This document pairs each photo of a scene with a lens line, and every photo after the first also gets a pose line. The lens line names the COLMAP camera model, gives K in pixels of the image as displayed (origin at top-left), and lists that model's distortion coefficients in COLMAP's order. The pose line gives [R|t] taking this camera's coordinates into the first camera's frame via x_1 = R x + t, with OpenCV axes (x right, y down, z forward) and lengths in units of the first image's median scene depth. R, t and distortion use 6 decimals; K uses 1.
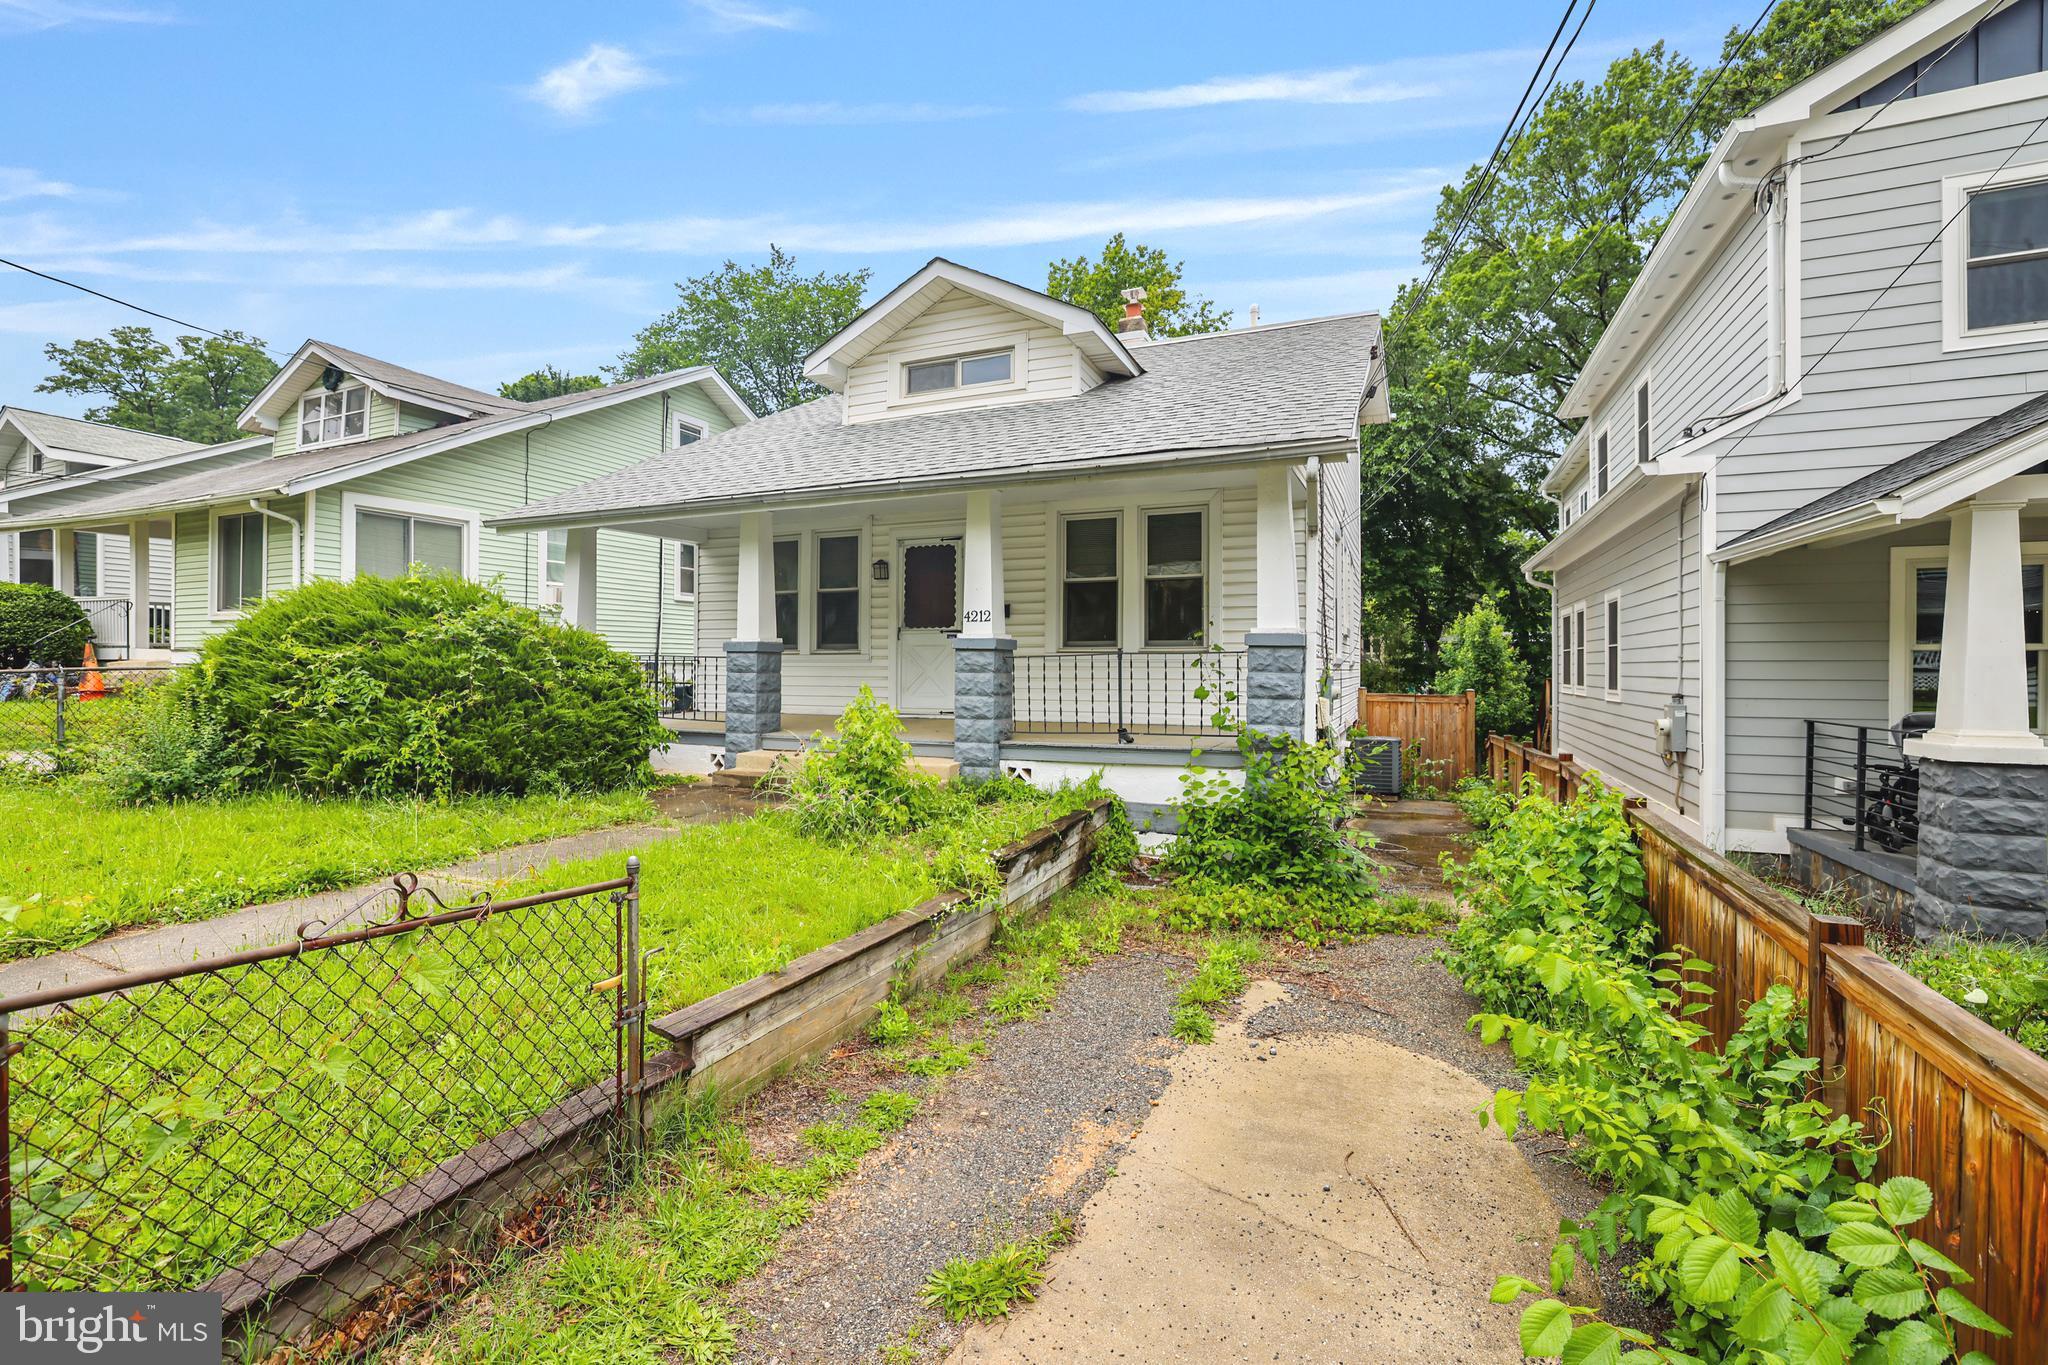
lens RADIAL K [[890.3, 0, 1016.7], [0, 890.3, 675.6], [0, 0, 1]] dist [-0.031715, 0.009574]
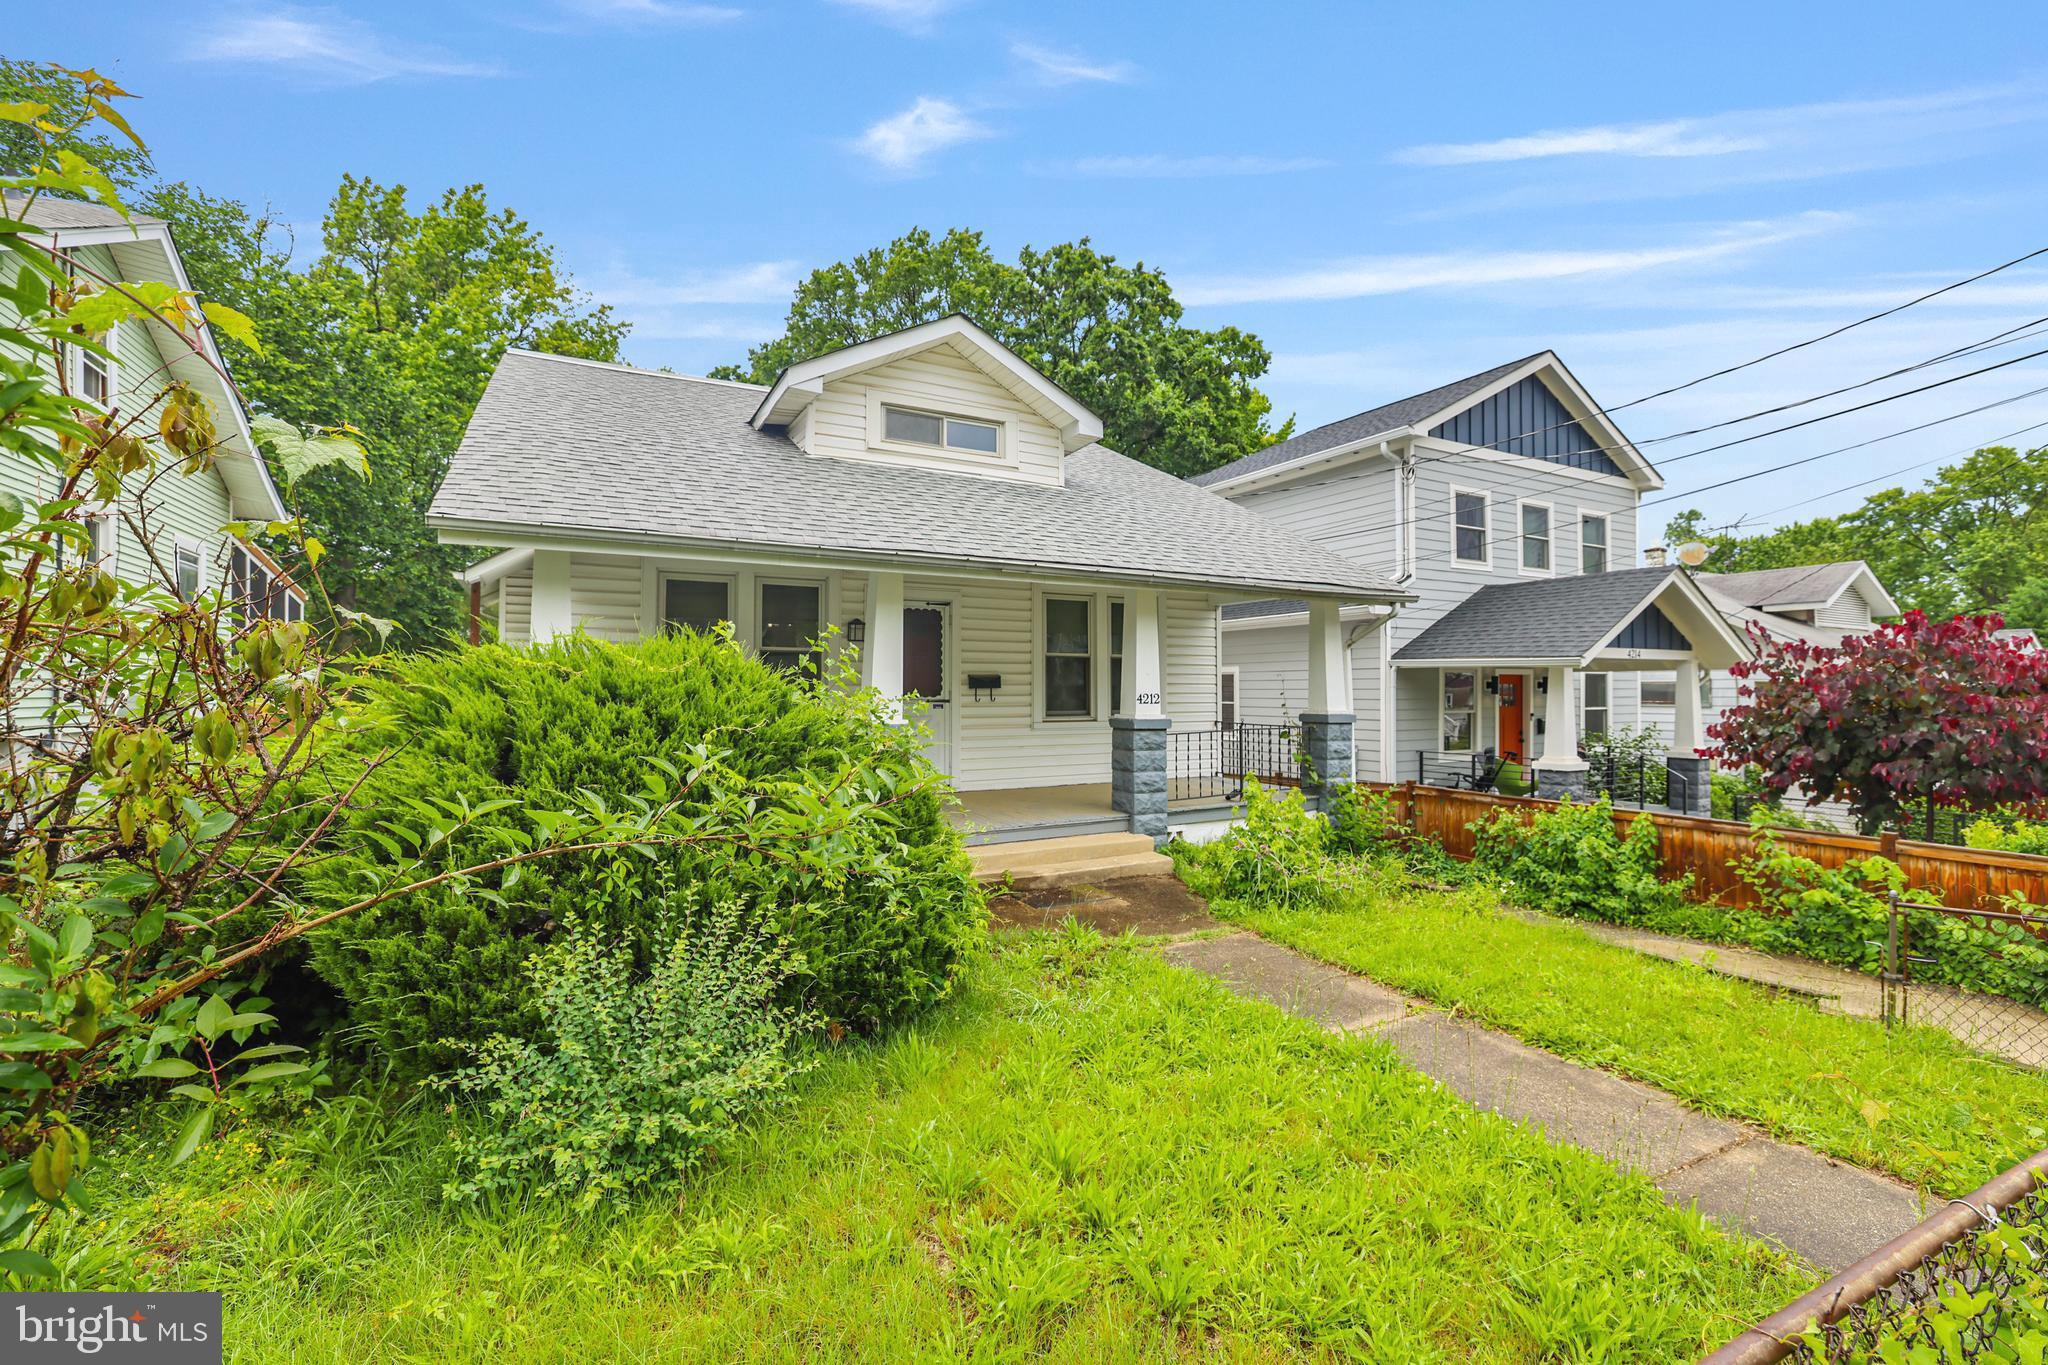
lens RADIAL K [[890.3, 0, 1016.5], [0, 890.3, 689.7], [0, 0, 1]] dist [-0.031715, 0.009574]
pose [[0.612292, -0.004625, 0.790618, -0.850907], [0.010522, 0.999942, -0.002299, -0.064617], [-0.790562, 0.009727, 0.612305, 0.384937]]
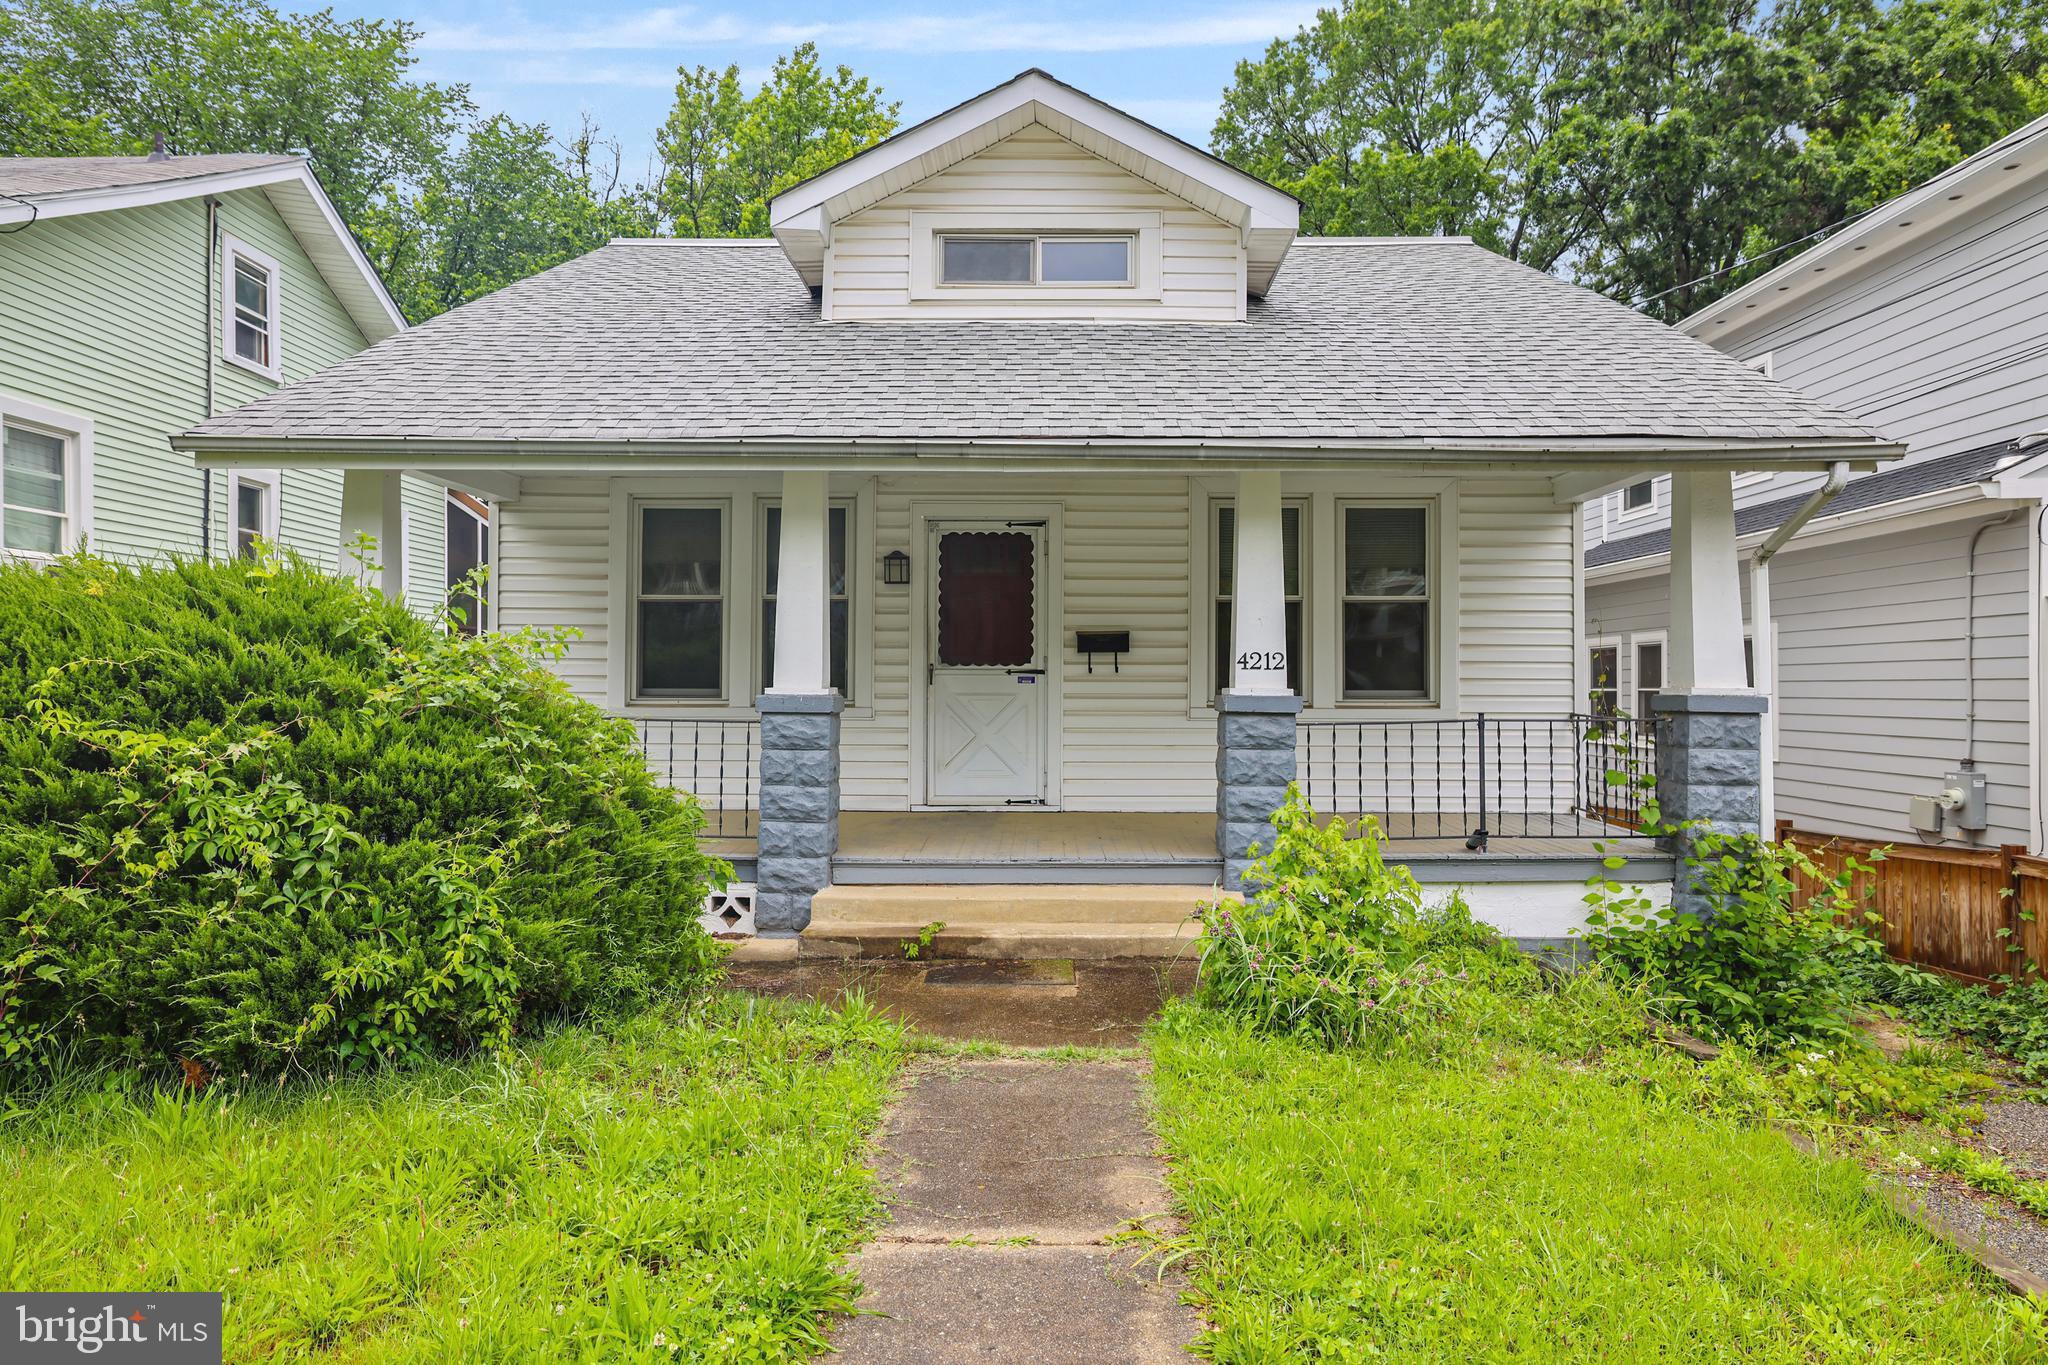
lens RADIAL K [[1294.4, 0, 1015.9], [0, 1294.4, 690.4], [0, 0, 1]] dist [0.014824, 0.011964]
pose [[0.918908, -0.000975, 0.394470, -0.482962], [0.003518, 0.999977, -0.005723, -0.034348], [-0.394455, 0.006646, 0.918891, 0.180104]]
